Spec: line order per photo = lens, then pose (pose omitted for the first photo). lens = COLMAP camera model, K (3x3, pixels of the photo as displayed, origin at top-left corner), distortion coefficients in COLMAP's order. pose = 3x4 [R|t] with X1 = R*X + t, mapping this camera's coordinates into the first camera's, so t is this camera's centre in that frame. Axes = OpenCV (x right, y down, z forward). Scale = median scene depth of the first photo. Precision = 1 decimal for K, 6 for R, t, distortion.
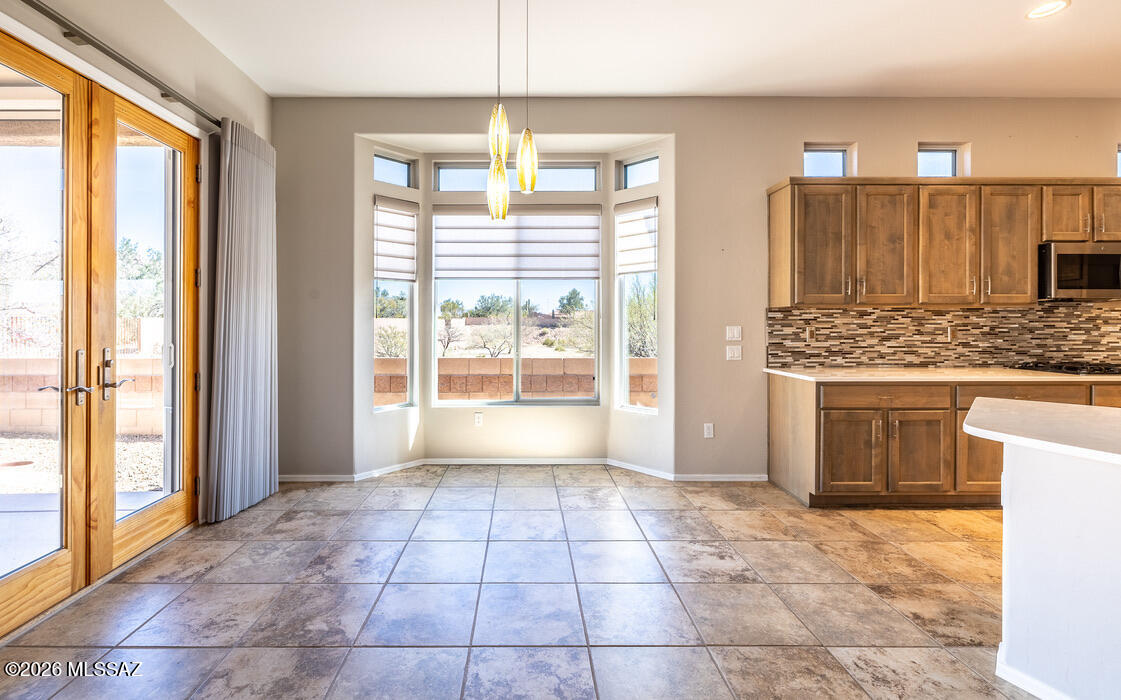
lens RADIAL K [[495.9, 0, 520.9], [0, 495.9, 317.3], [0, 0, 1]] dist [-0.000327, -0.000122]
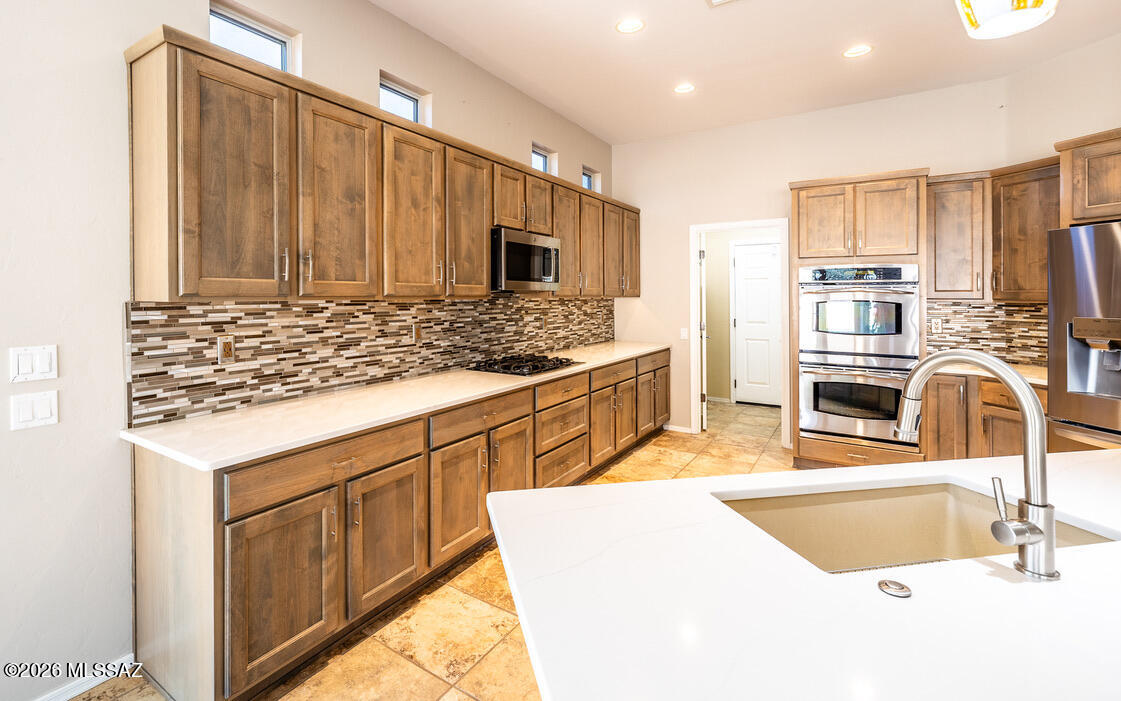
lens RADIAL K [[495.9, 0, 520.9], [0, 495.9, 317.8], [0, 0, 1]] dist [-0.000327, -0.000122]
pose [[0.565462, -0.036933, 0.823947, 0.321657], [-0.009153, 0.998654, 0.051045, -0.031979], [-0.824724, -0.036406, 0.564363, 0.426367]]
